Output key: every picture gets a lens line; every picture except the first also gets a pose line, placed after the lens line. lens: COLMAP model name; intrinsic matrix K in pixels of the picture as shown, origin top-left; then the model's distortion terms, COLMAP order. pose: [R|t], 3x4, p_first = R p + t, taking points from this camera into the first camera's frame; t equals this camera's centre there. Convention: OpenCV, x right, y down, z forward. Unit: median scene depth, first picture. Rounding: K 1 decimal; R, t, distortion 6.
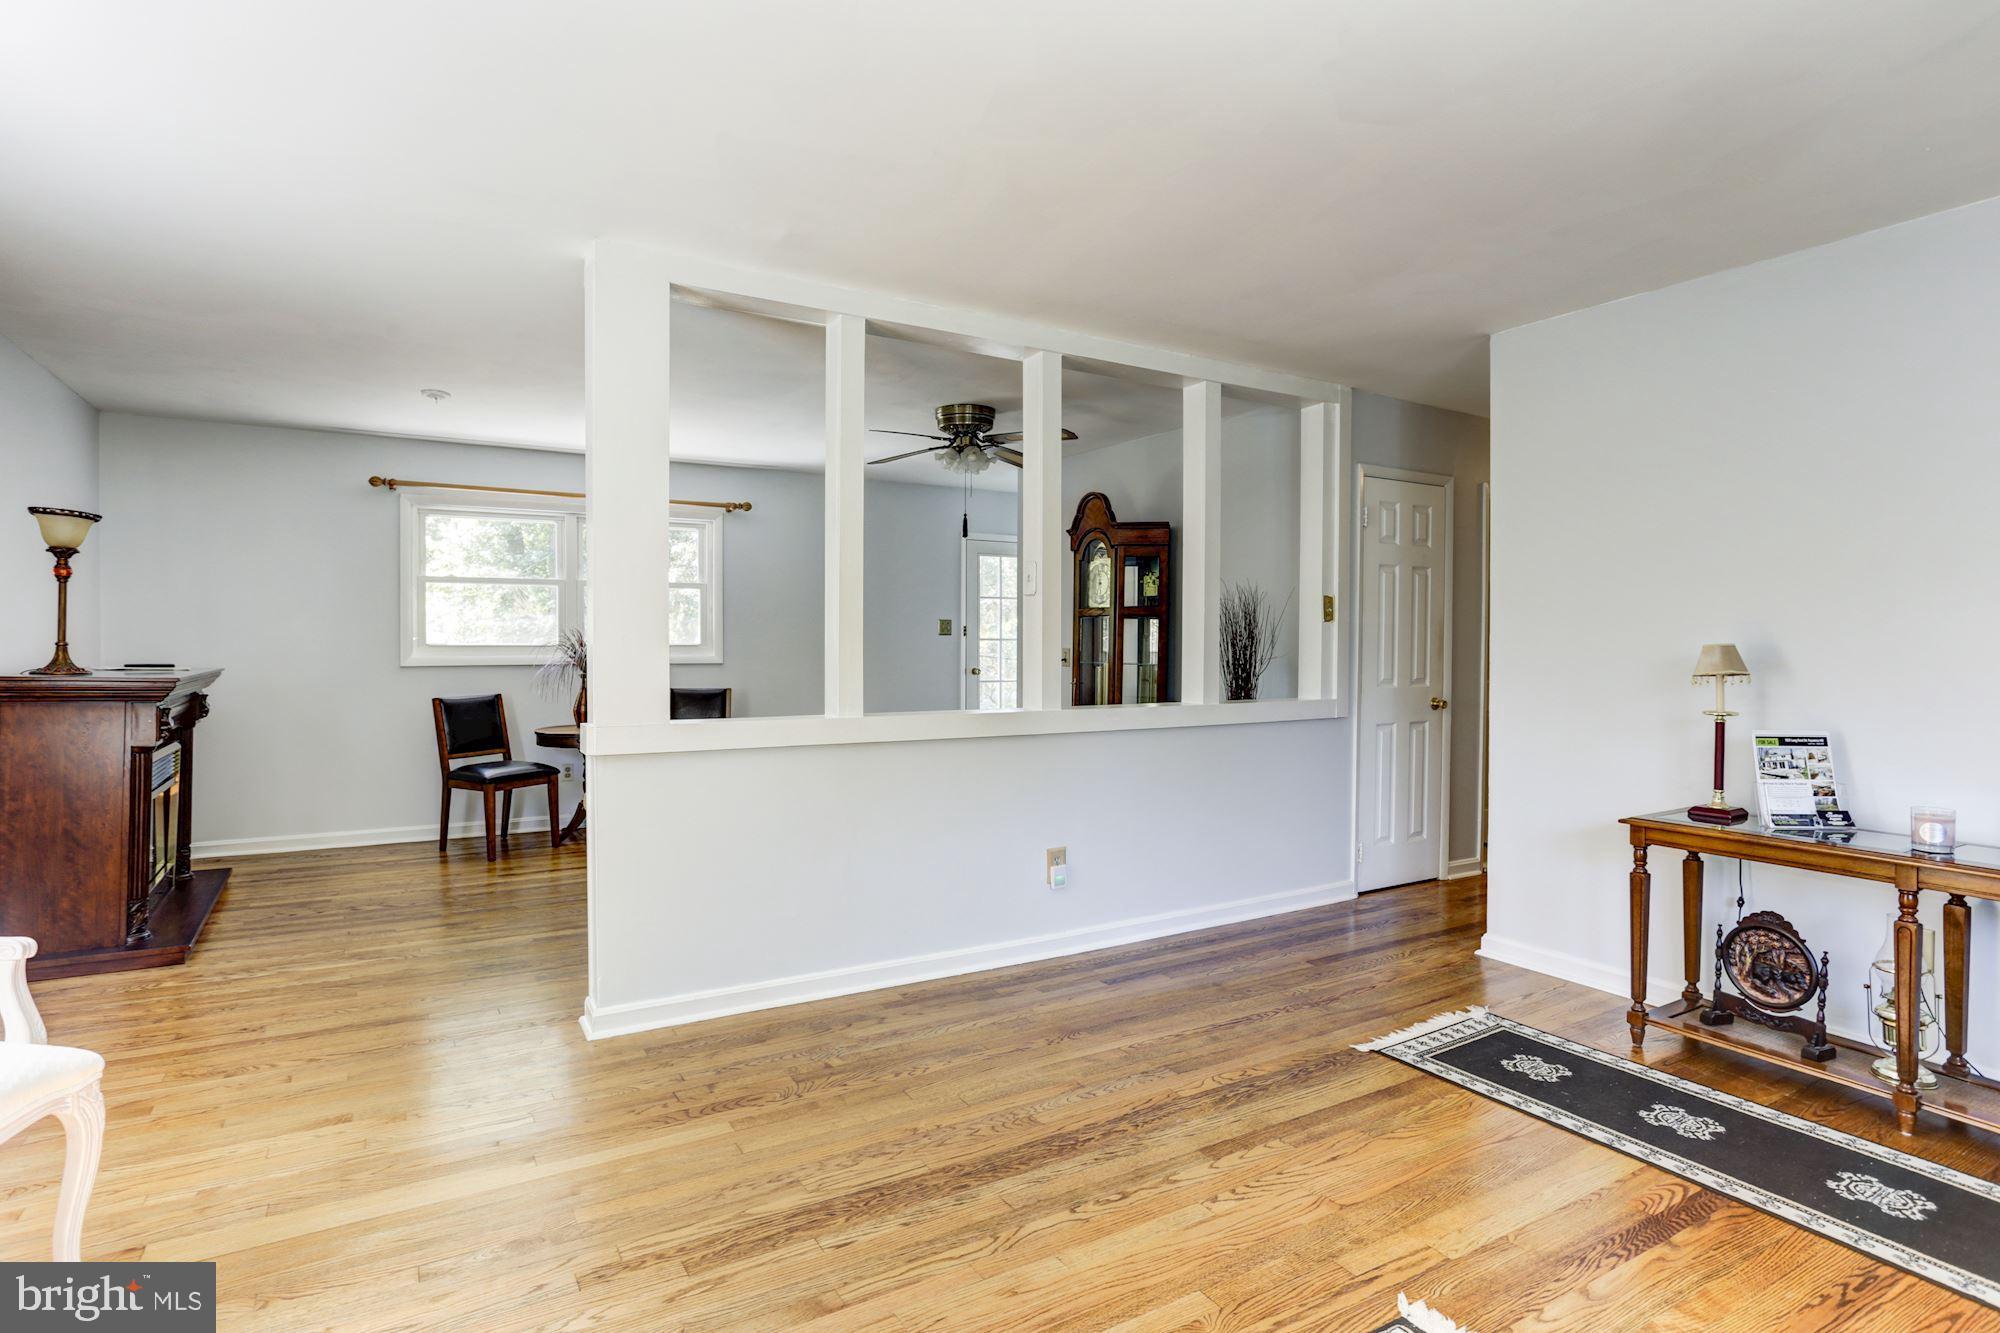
lens RADIAL K [[1007.0, 0, 958.4], [0, 1007.0, 648.1], [0, 0, 1]] dist [-0.057343, 0.042434]
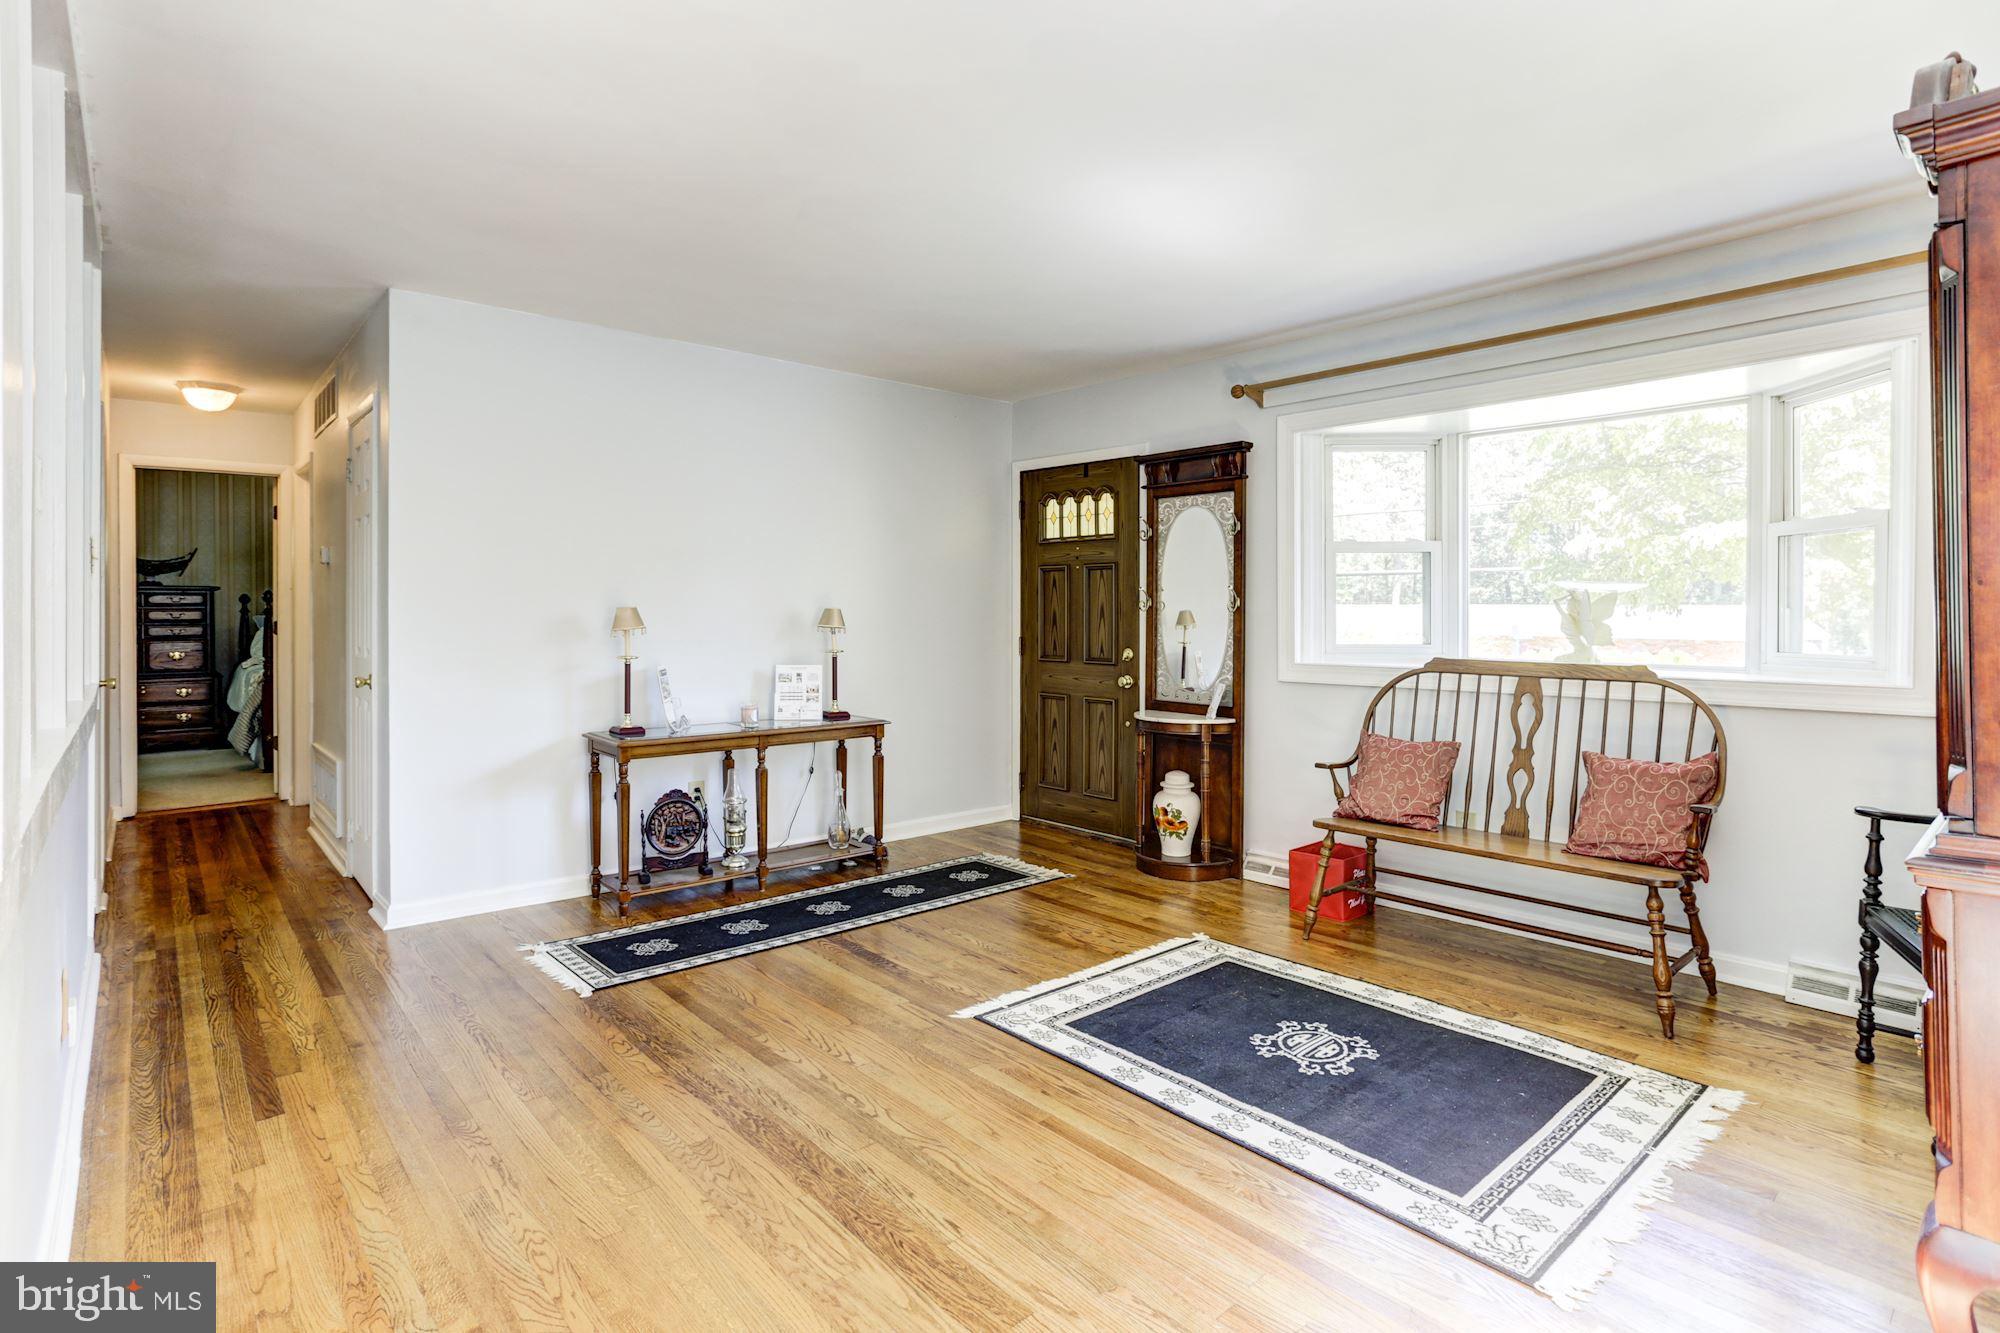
lens RADIAL K [[1035.7, 0, 1047.8], [0, 1035.7, 608.3], [0, 0, 1]] dist [0.013730, 0.001014]
pose [[-0.229233, -0.004494, 0.973361, -0.778446], [-0.001126, 0.999990, 0.004351, -0.011071], [-0.973371, -0.000098, -0.229235, 0.779799]]
